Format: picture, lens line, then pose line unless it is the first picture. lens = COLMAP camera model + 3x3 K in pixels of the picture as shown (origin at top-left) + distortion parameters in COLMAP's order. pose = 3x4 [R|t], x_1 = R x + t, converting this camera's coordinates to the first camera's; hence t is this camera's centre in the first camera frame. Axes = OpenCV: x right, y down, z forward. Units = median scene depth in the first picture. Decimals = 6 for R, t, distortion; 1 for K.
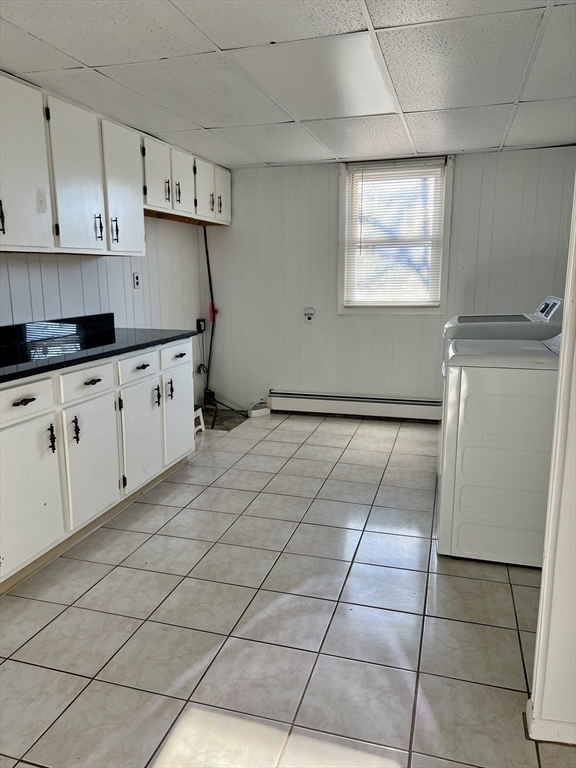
lens RADIAL K [[578.5, 0, 292.1], [0, 578.5, 388.6], [0, 0, 1]] dist [0.066144, -0.096607]
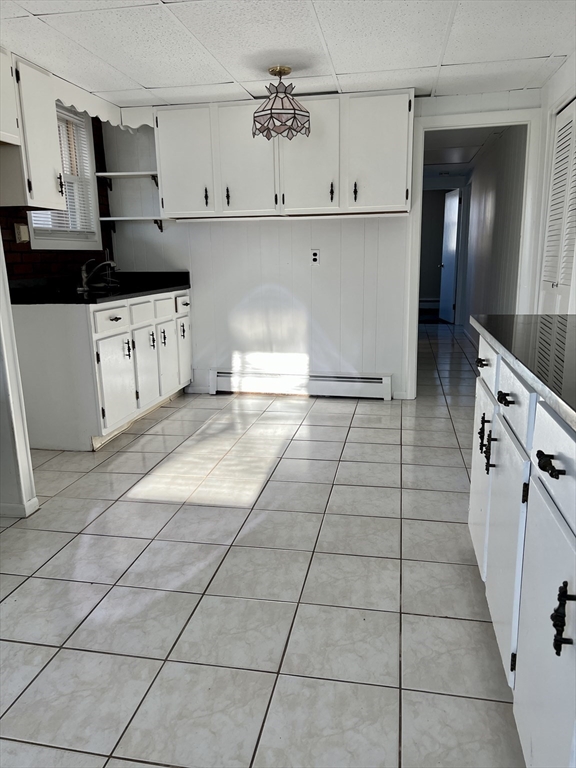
lens RADIAL K [[578.5, 0, 292.1], [0, 578.5, 388.6], [0, 0, 1]] dist [0.066144, -0.096607]
pose [[-0.995972, 0.040910, -0.079789, -0.096784], [0.003879, 0.908676, 0.417484, -0.202952], [0.089582, 0.415492, -0.905175, 1.233703]]
